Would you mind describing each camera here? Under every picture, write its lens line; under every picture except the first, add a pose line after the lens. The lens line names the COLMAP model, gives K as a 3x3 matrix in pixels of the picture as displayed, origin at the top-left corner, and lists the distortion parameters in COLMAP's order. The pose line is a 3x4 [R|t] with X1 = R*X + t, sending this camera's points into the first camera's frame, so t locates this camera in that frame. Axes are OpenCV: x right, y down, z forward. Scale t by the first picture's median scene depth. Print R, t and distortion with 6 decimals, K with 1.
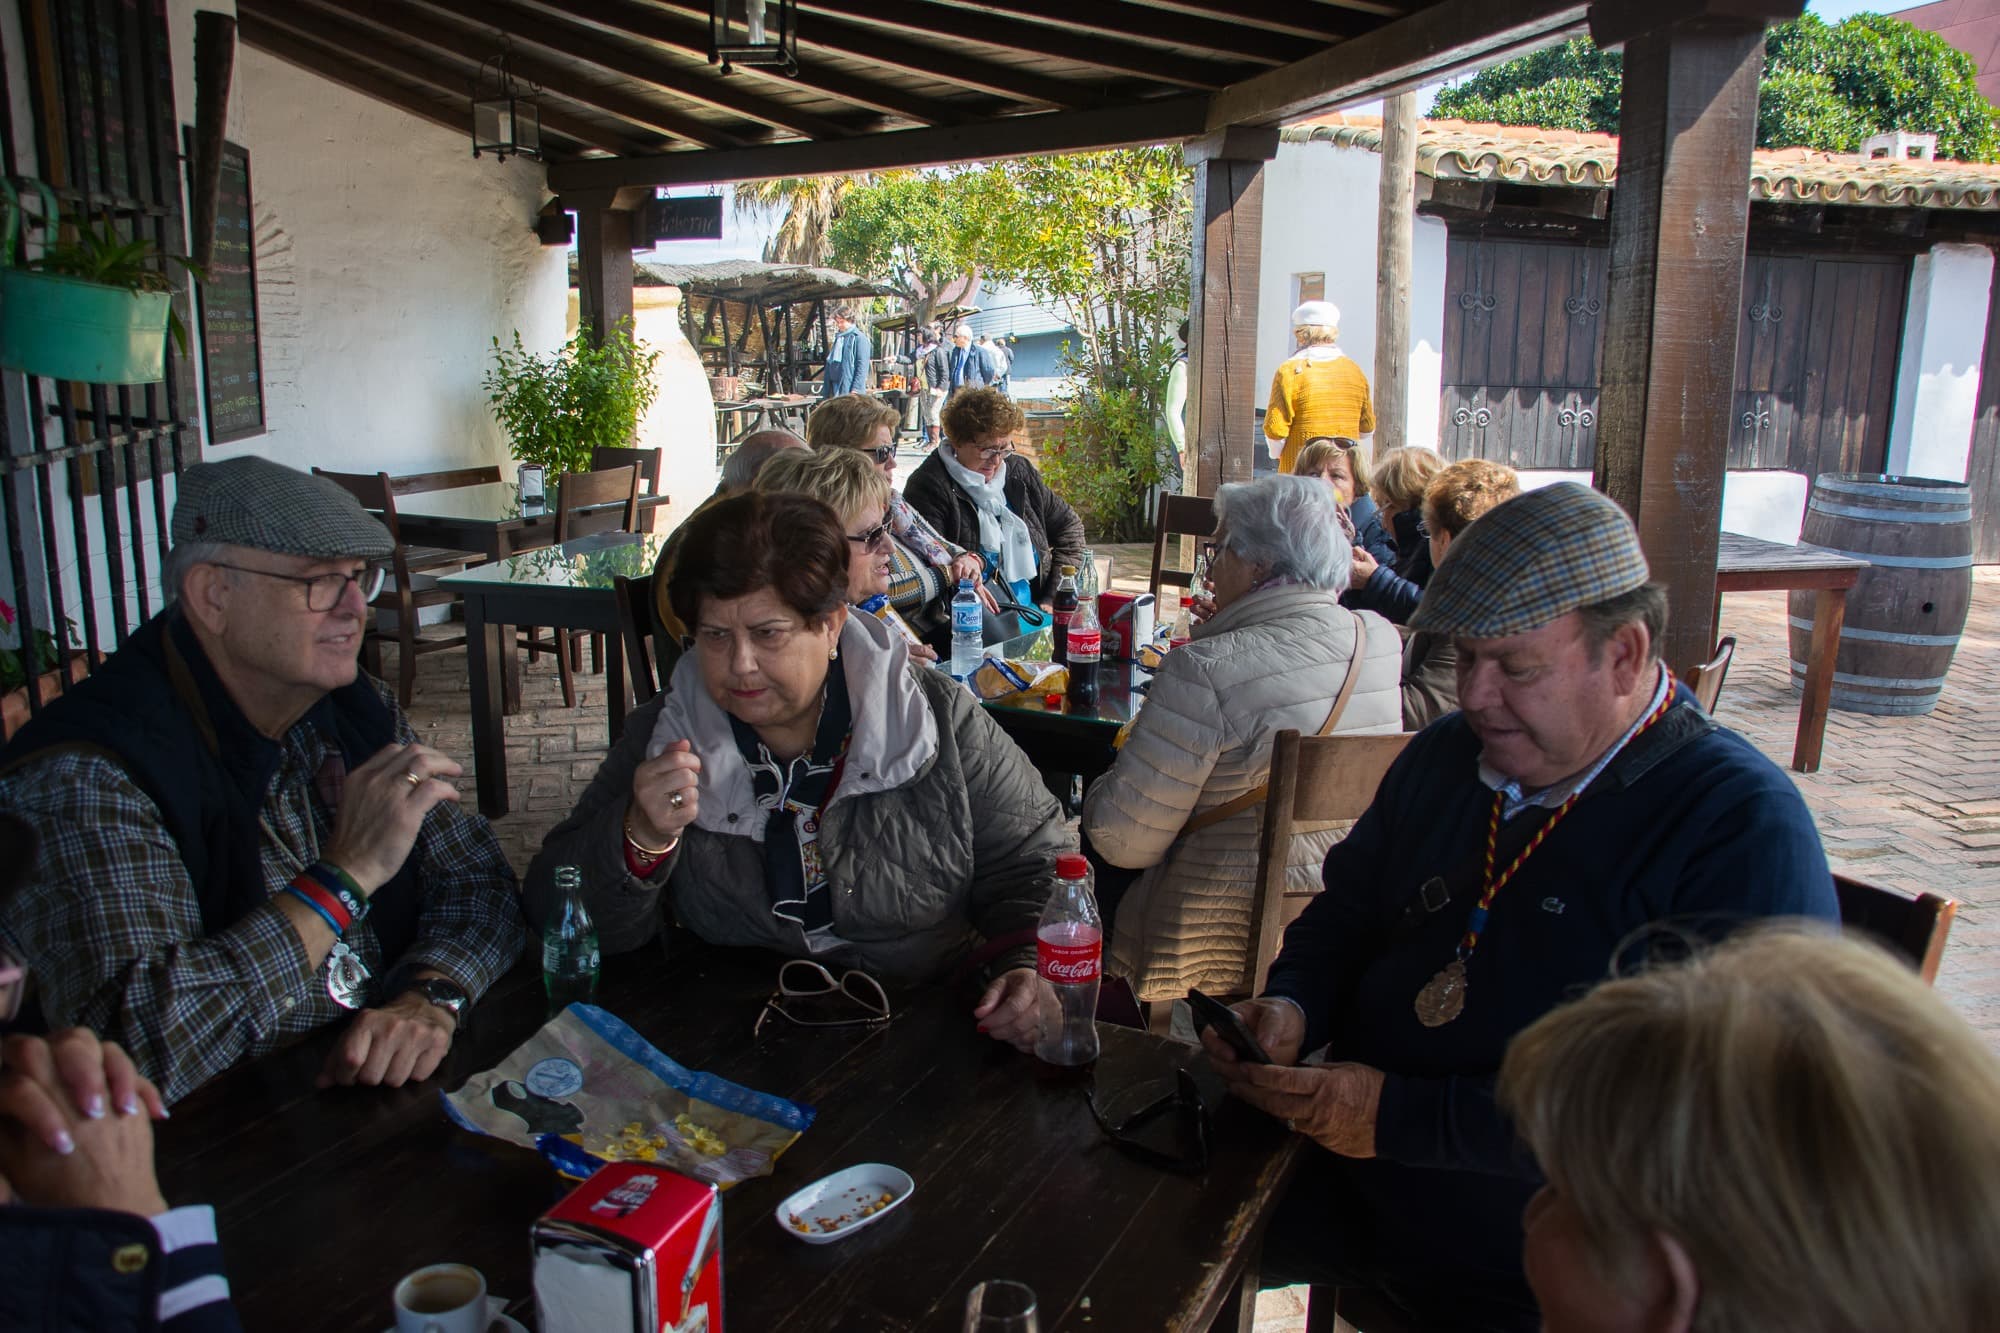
lens RADIAL K [[1587.9, 0, 1000.0], [0, 1587.9, 666.5], [0, 0, 1]] dist [-0.165774, 0.154109]
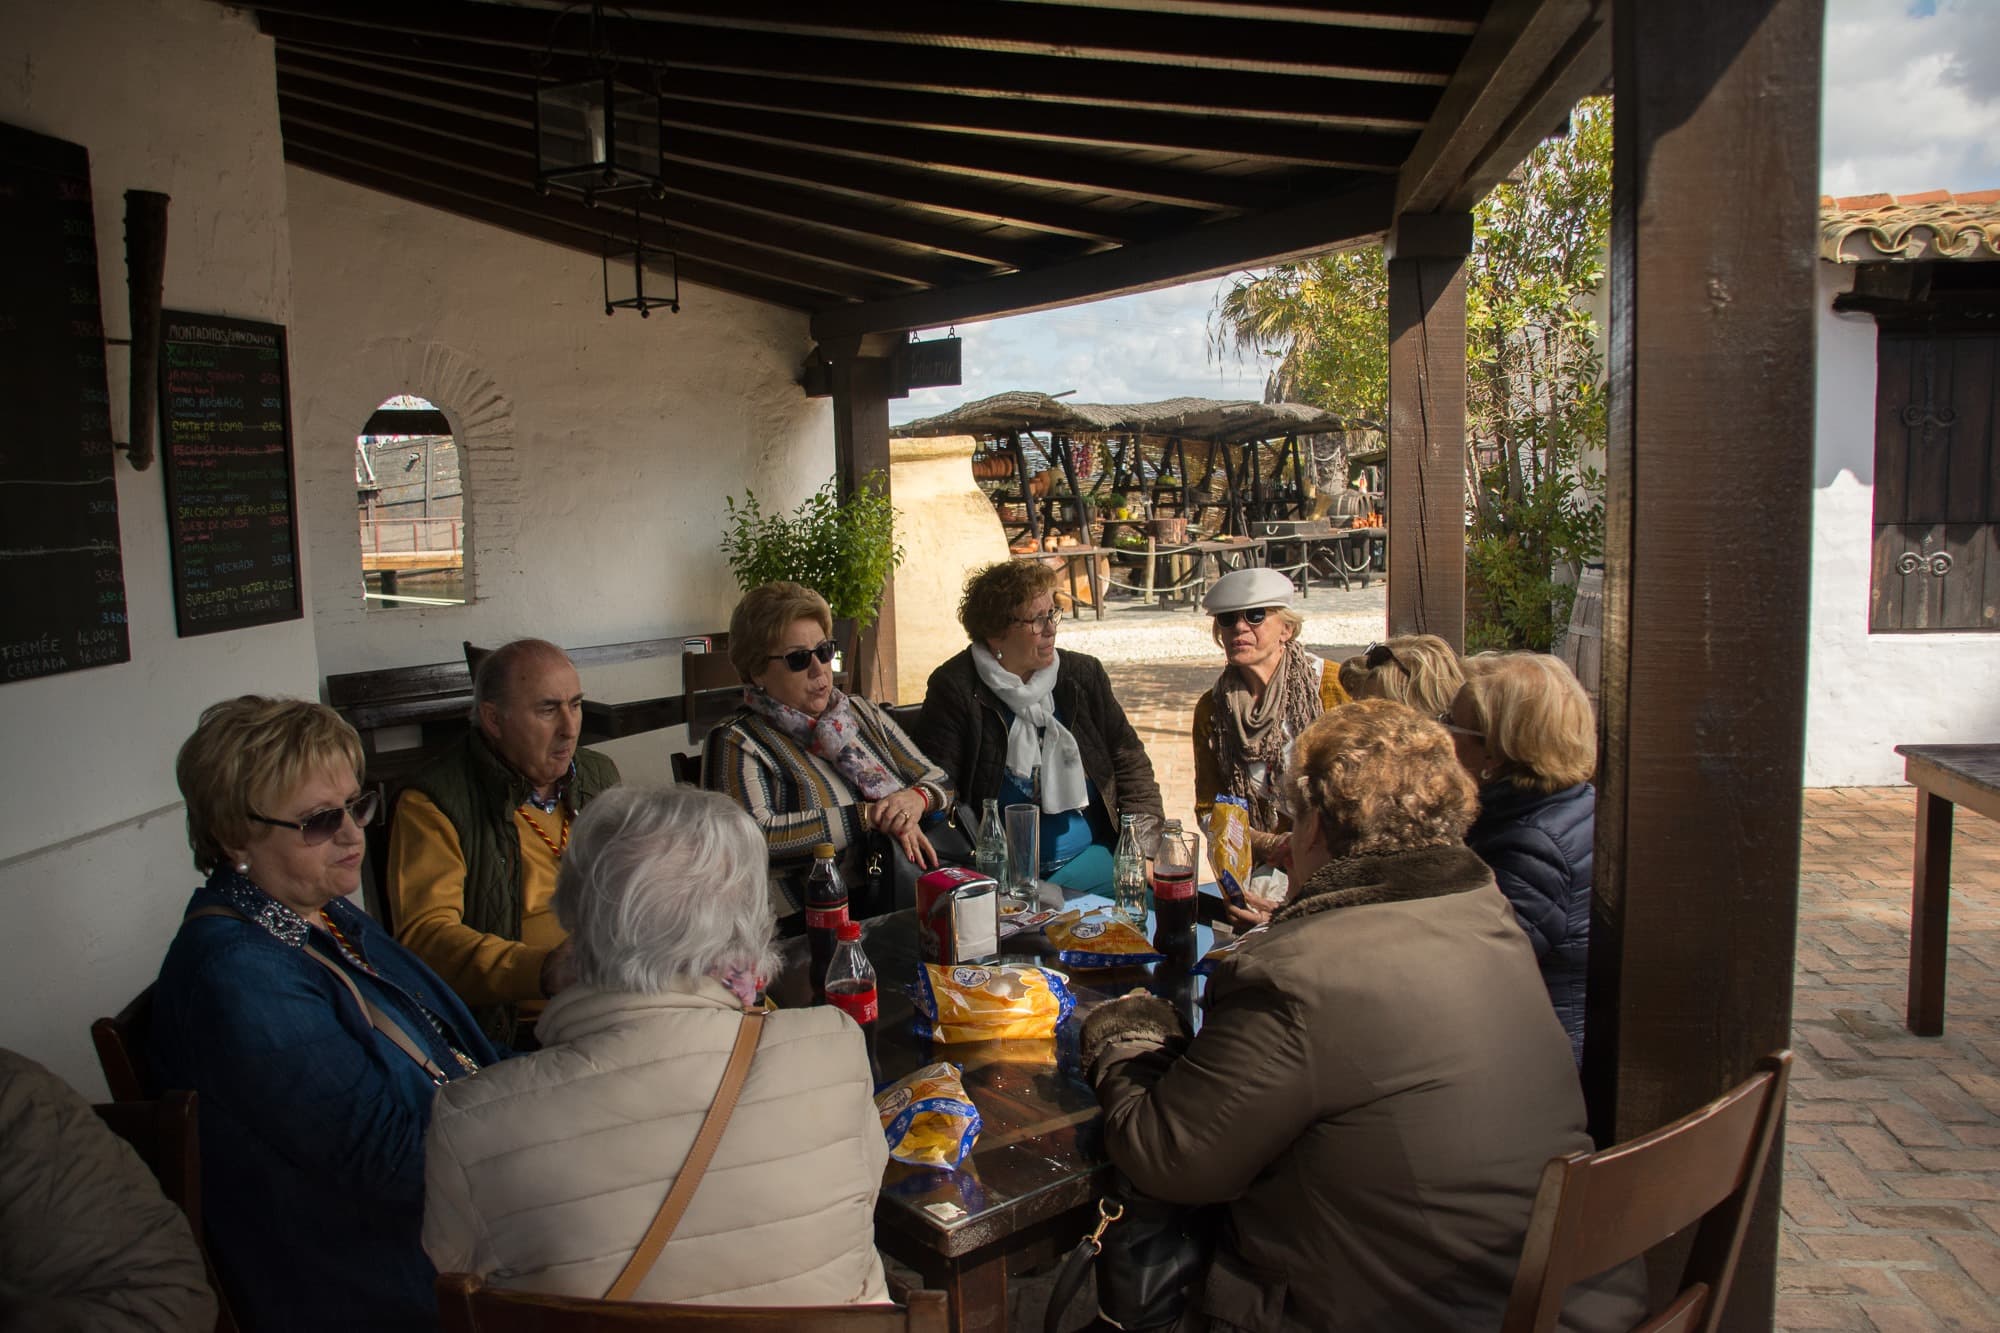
lens RADIAL K [[1587.9, 0, 1000.0], [0, 1587.9, 666.5], [0, 0, 1]] dist [-0.165774, 0.154109]
pose [[0.938376, 0.008553, -0.345511, 0.152990], [-0.037103, 0.996410, -0.076102, -0.038935], [0.343620, 0.084231, 0.935324, 0.154124]]
